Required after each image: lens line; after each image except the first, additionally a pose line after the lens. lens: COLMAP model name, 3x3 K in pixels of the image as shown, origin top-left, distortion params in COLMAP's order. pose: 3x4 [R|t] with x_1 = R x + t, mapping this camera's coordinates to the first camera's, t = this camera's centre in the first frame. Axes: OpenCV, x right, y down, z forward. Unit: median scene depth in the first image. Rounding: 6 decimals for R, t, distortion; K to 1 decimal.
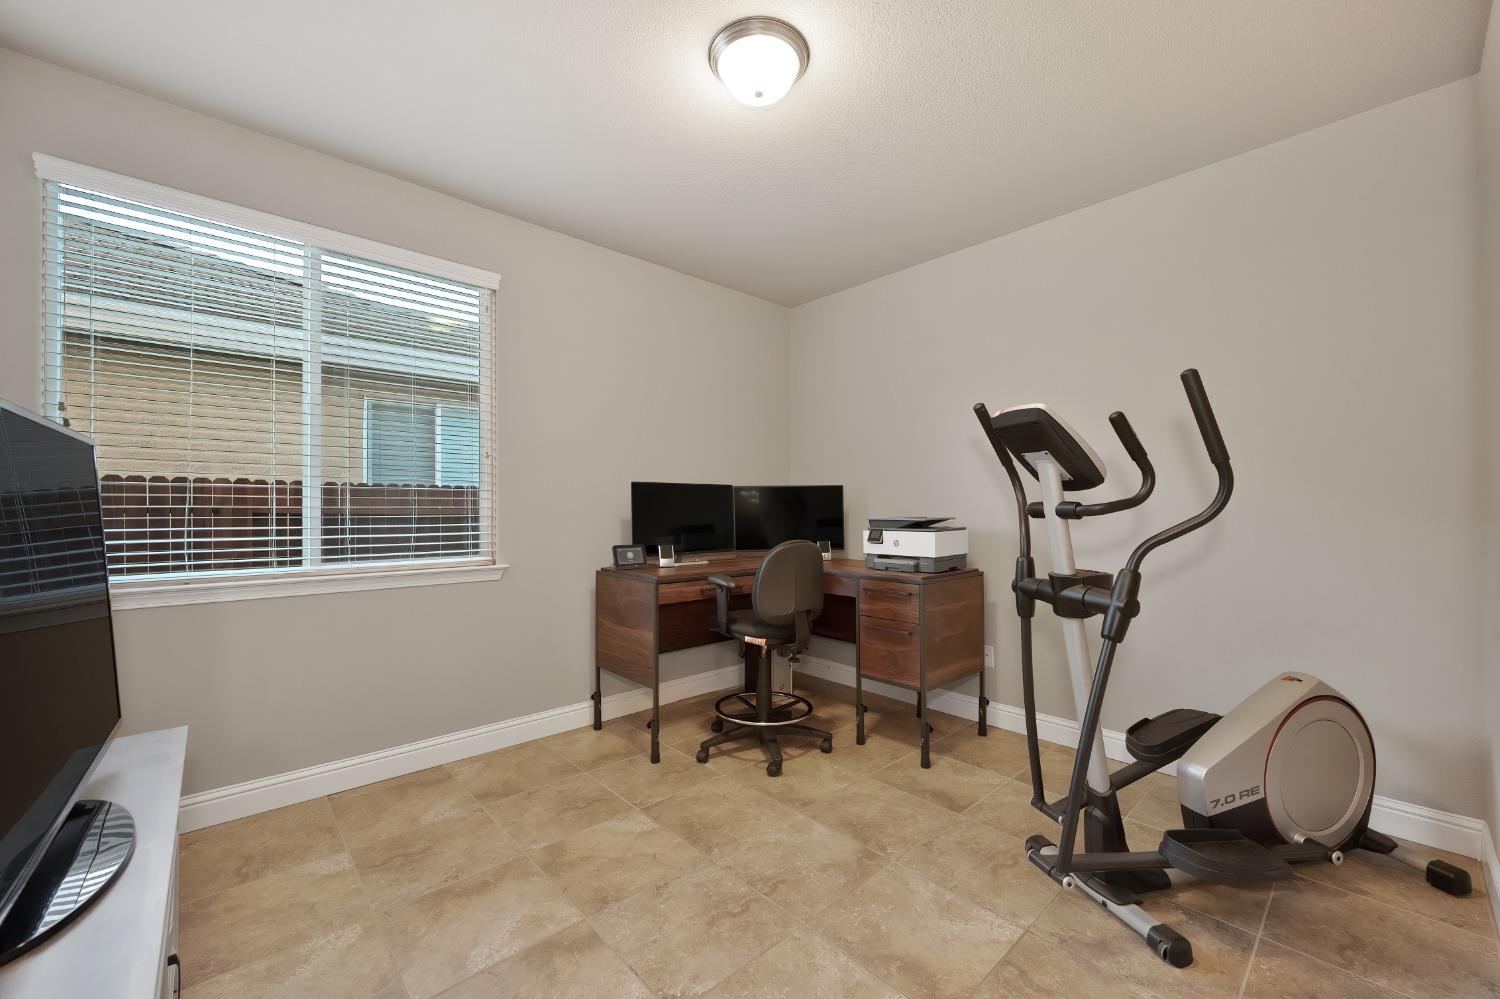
lens RADIAL K [[602.7, 0, 759.5], [0, 602.7, 500.1], [0, 0, 1]] dist [-0.002876, -0.000043]
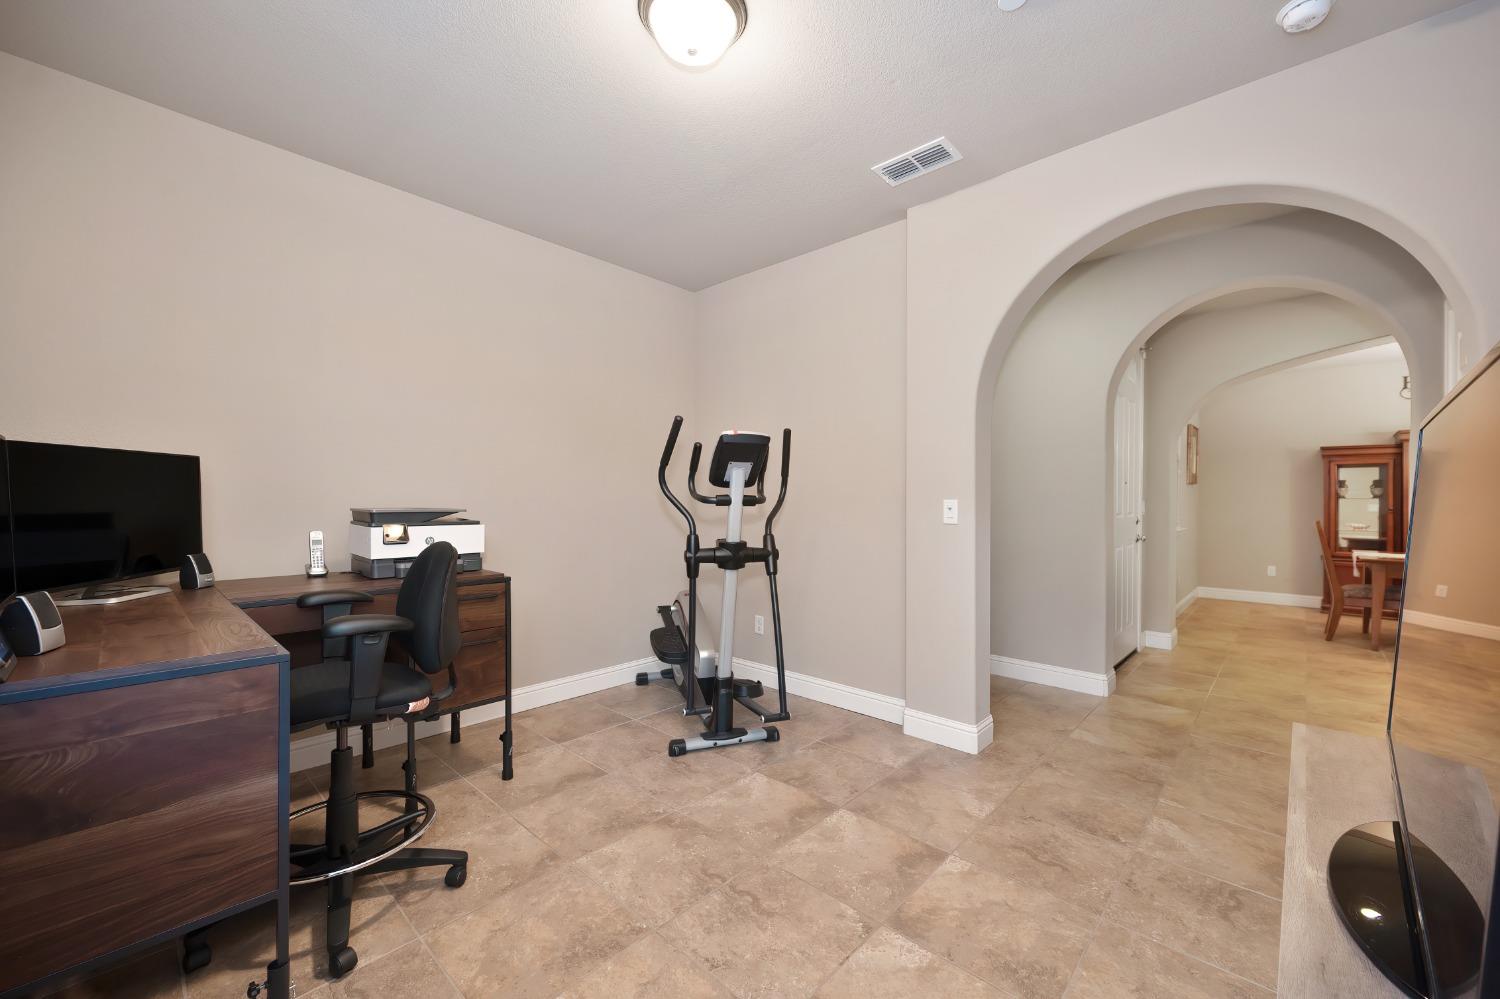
lens RADIAL K [[602.7, 0, 755.6], [0, 602.7, 503.7], [0, 0, 1]] dist [-0.002876, -0.000043]
pose [[-0.094227, -0.002520, 0.995548, -0.869582], [-0.015485, 0.999880, 0.001065, 0.018329], [-0.995430, -0.015316, -0.094255, 0.917238]]
